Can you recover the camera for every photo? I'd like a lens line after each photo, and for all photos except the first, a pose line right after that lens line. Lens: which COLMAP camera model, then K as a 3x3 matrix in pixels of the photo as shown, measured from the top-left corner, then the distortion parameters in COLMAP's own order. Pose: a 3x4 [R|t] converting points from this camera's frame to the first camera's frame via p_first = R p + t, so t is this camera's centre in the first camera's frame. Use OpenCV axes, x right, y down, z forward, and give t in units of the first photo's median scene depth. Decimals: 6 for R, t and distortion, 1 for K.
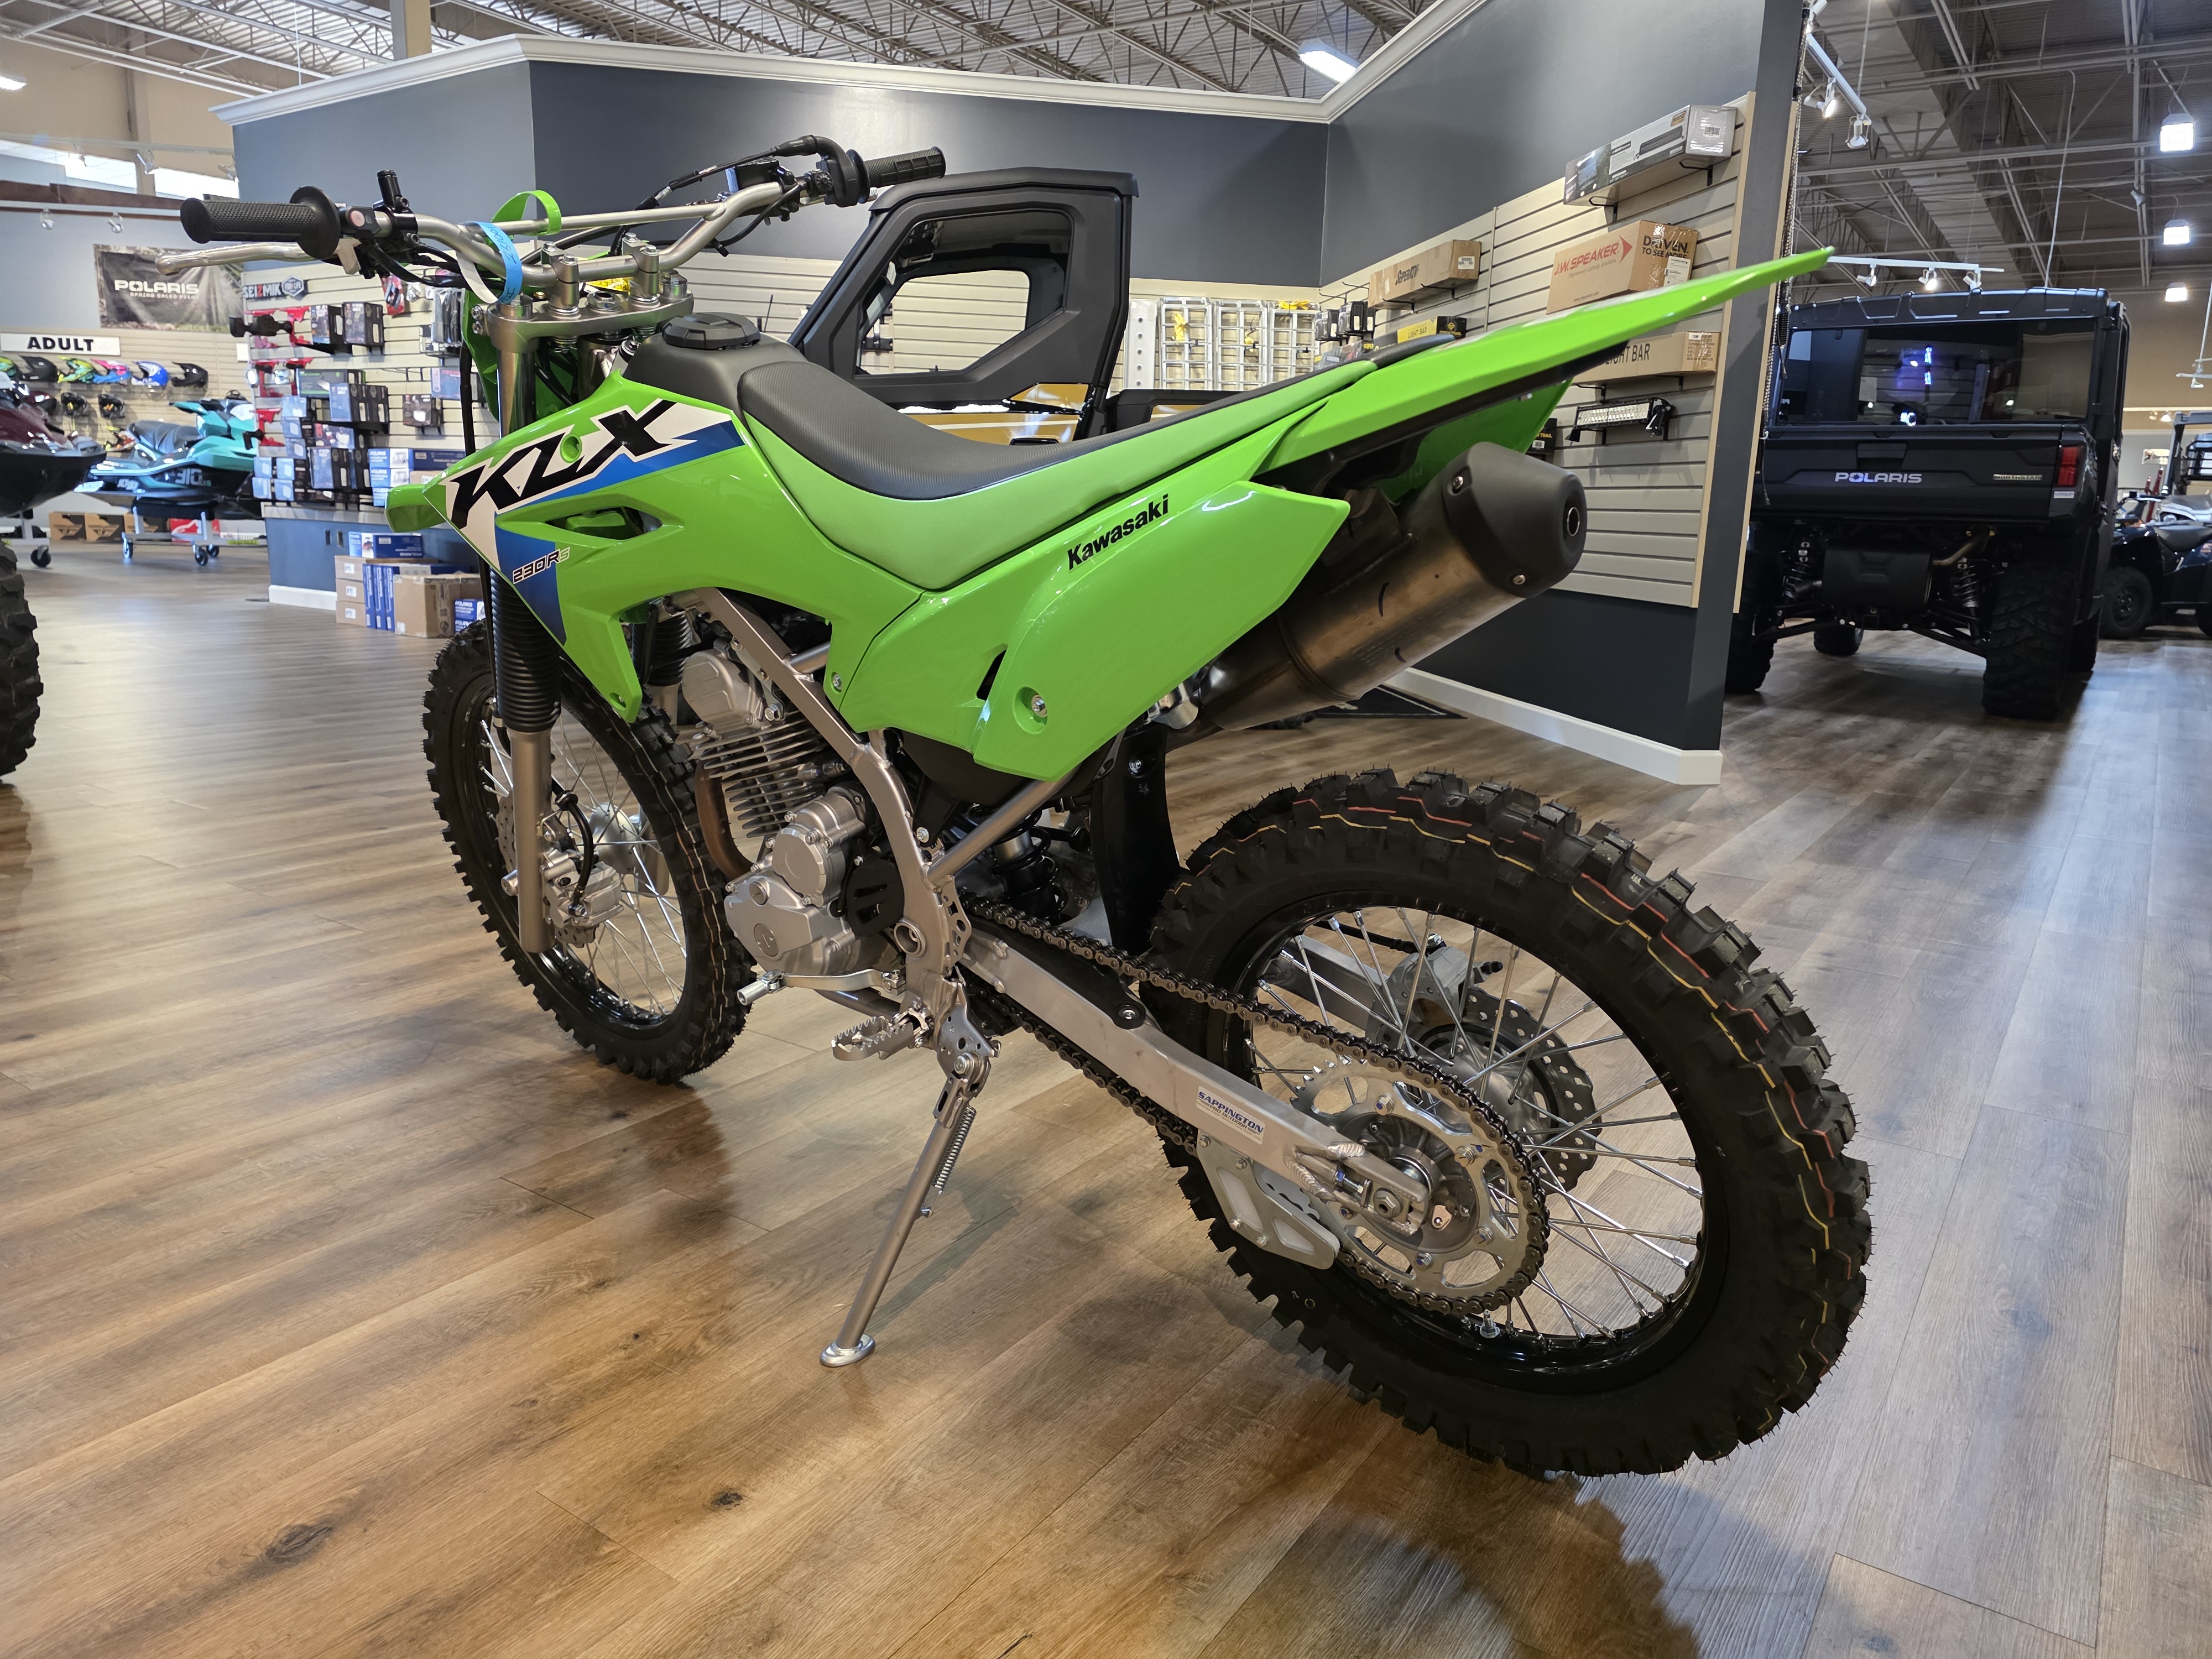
lens RADIAL K [[1468.1, 0, 1131.0], [0, 1468.1, 823.7], [0, 0, 1]] dist [0.060063, -0.052832]
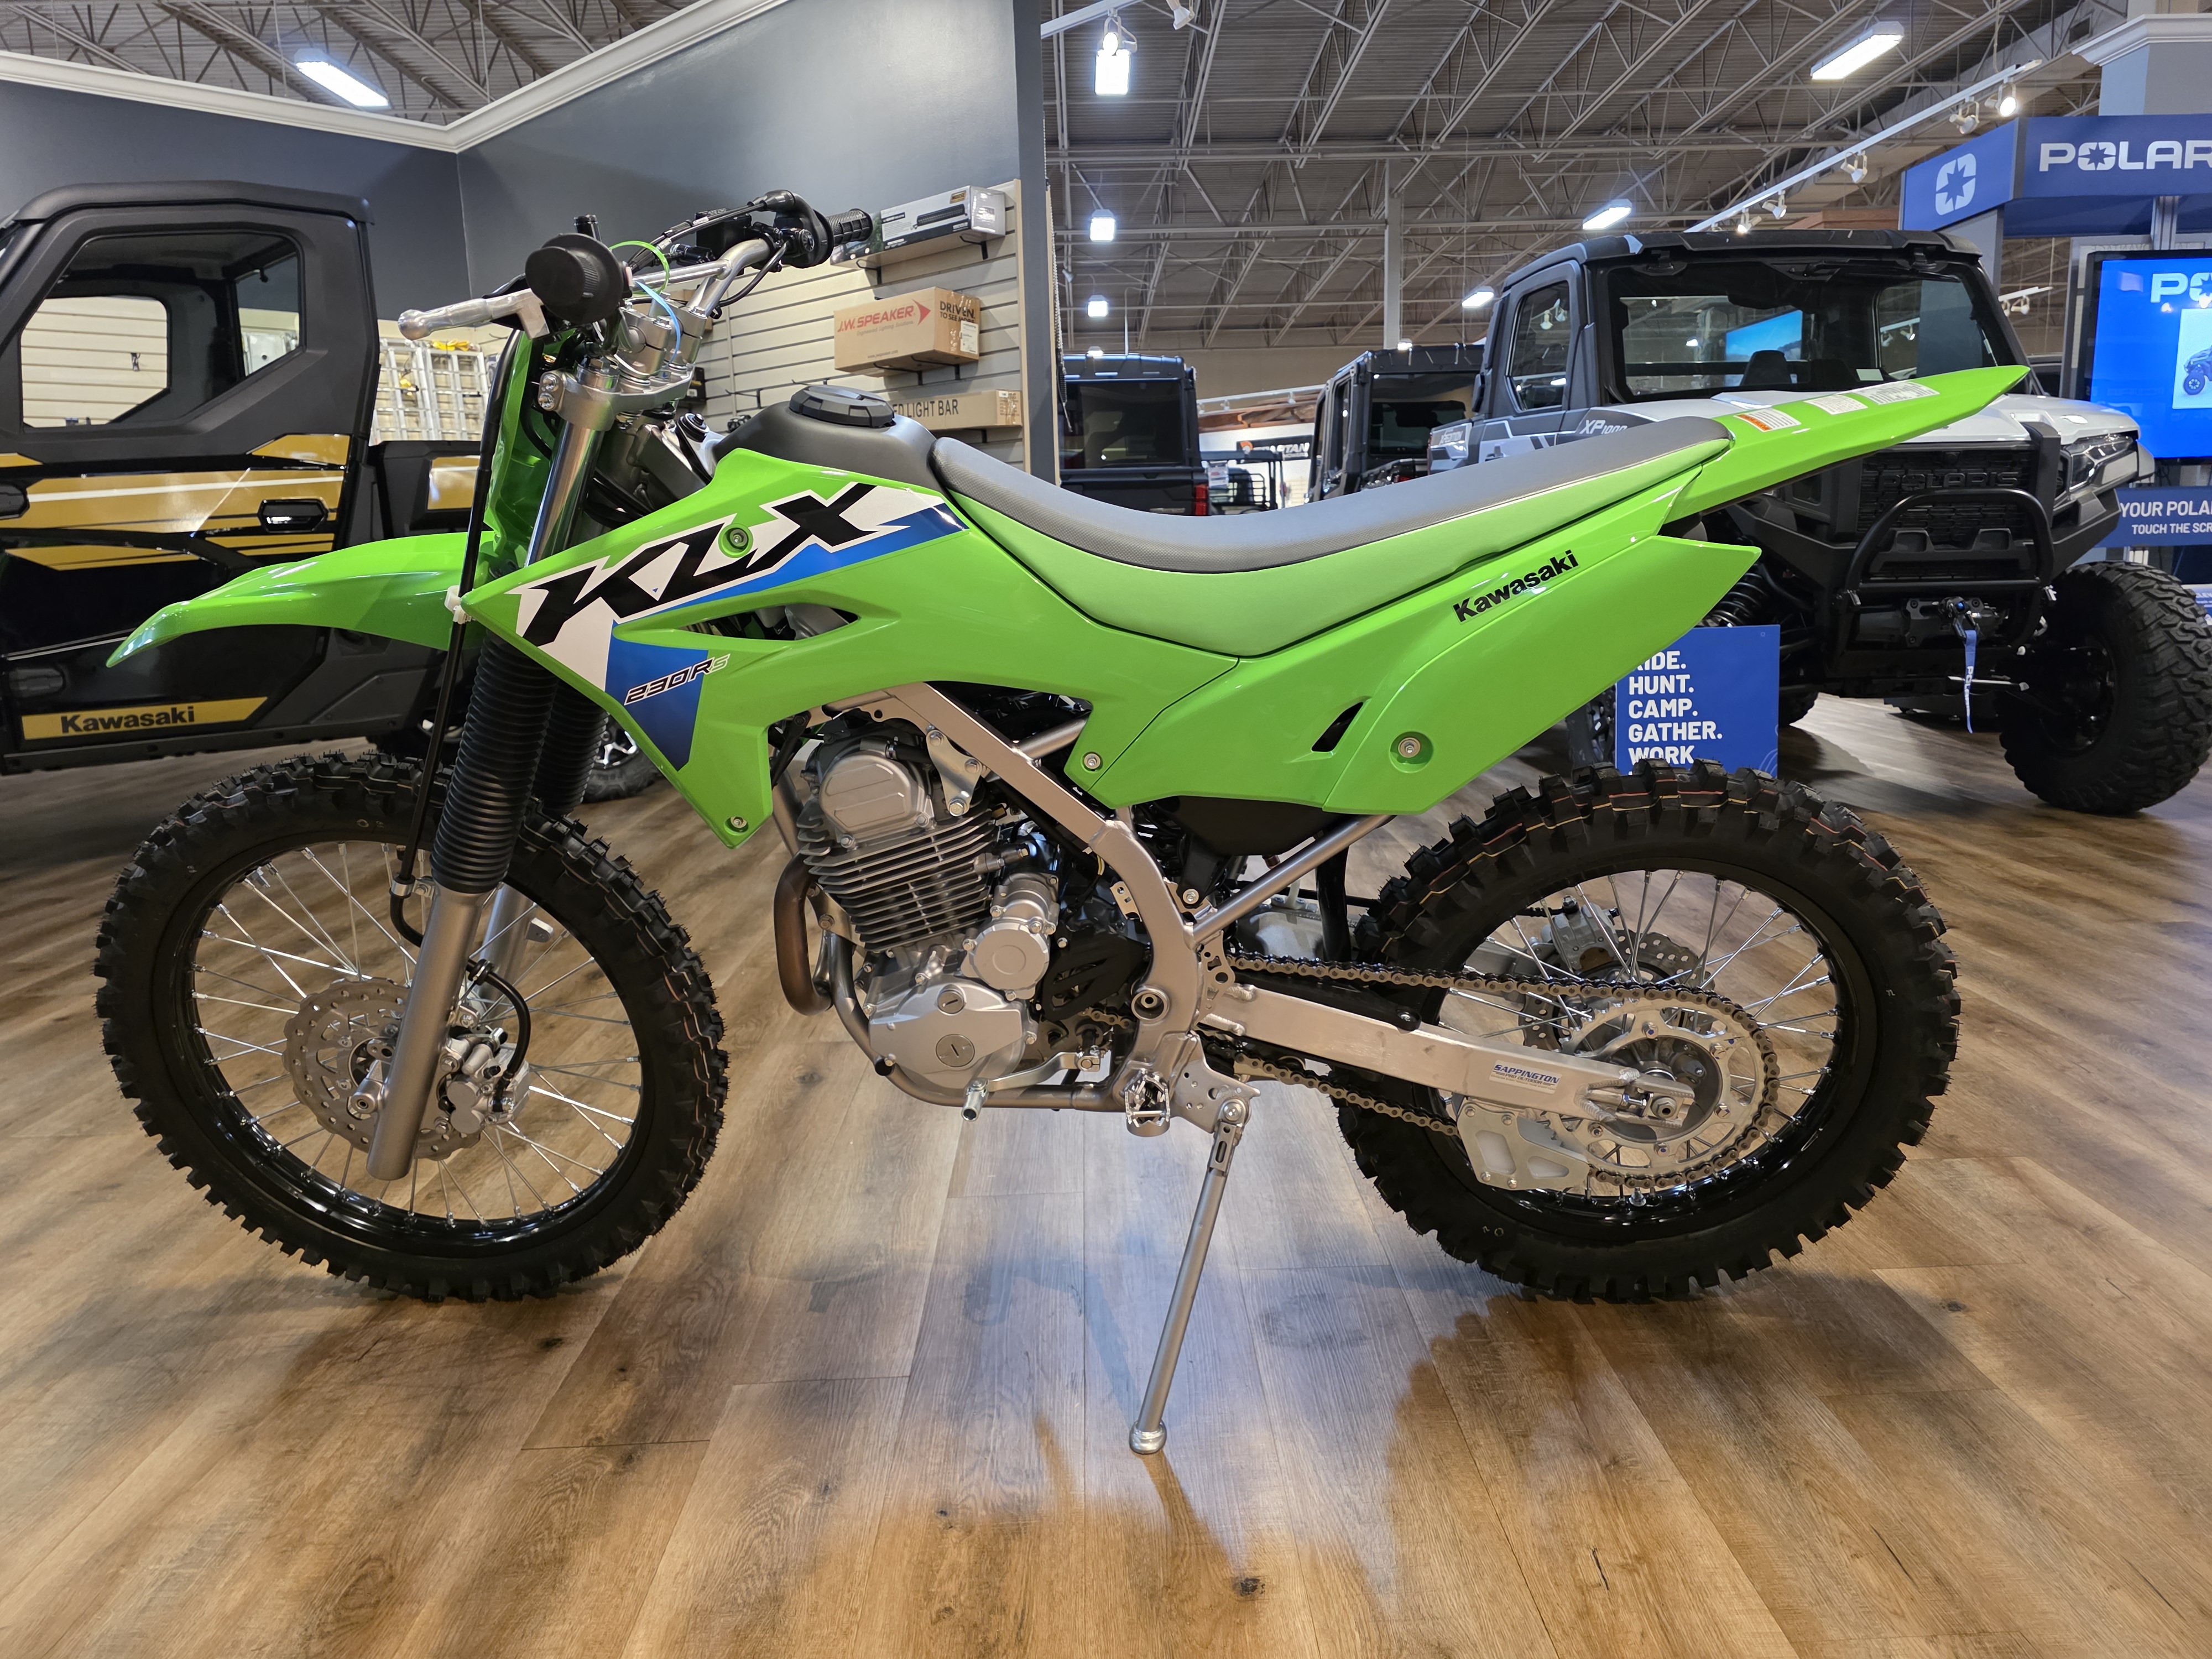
lens RADIAL K [[1478.8, 0, 1117.6], [0, 1478.8, 830.6], [0, 0, 1]] dist [0.067060, -0.061974]
pose [[0.811012, -0.160005, 0.562723, -0.690222], [0.173723, 0.984352, 0.029517, -0.070228], [-0.558641, 0.073819, 0.826118, 0.160703]]
